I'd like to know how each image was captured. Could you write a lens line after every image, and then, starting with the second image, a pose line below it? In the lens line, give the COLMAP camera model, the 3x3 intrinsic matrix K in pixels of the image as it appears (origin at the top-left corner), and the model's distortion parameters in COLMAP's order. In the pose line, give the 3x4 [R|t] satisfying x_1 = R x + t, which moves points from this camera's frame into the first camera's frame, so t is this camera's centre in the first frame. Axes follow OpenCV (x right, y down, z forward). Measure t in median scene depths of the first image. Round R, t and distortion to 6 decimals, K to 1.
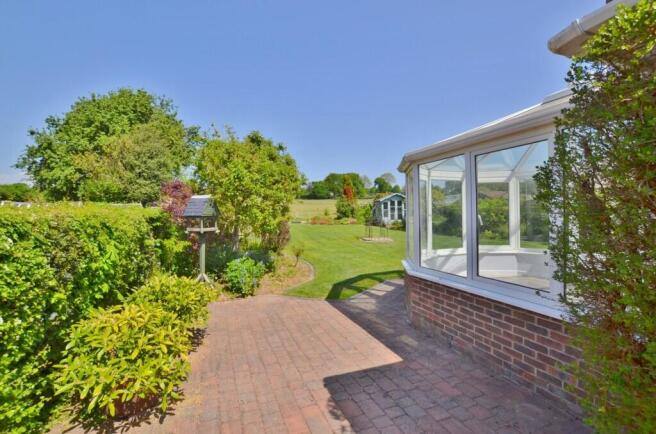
lens RADIAL K [[295.5, 0, 327.5], [0, 295.5, 215.2], [0, 0, 1]] dist [-0.023770, 0.000342]
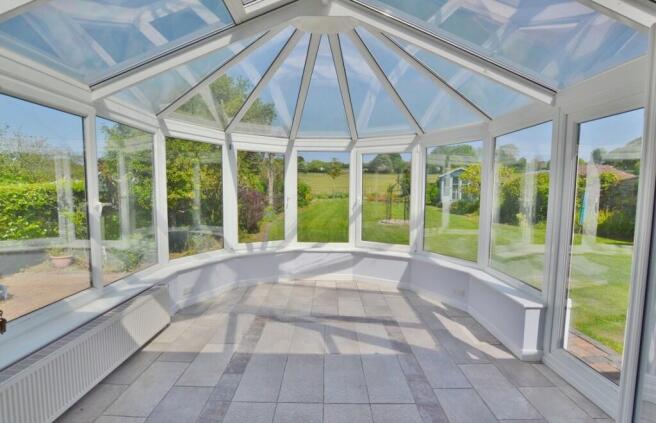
lens RADIAL K [[301.4, 0, 326.0], [0, 301.4, 212.7], [0, 0, 1]] dist [0.001318, 0.000197]
pose [[0.928697, 0.053578, -0.366948, 0.198584], [-0.026920, 0.996638, 0.077387, -0.003638], [0.369860, -0.061990, 0.927017, 0.066624]]
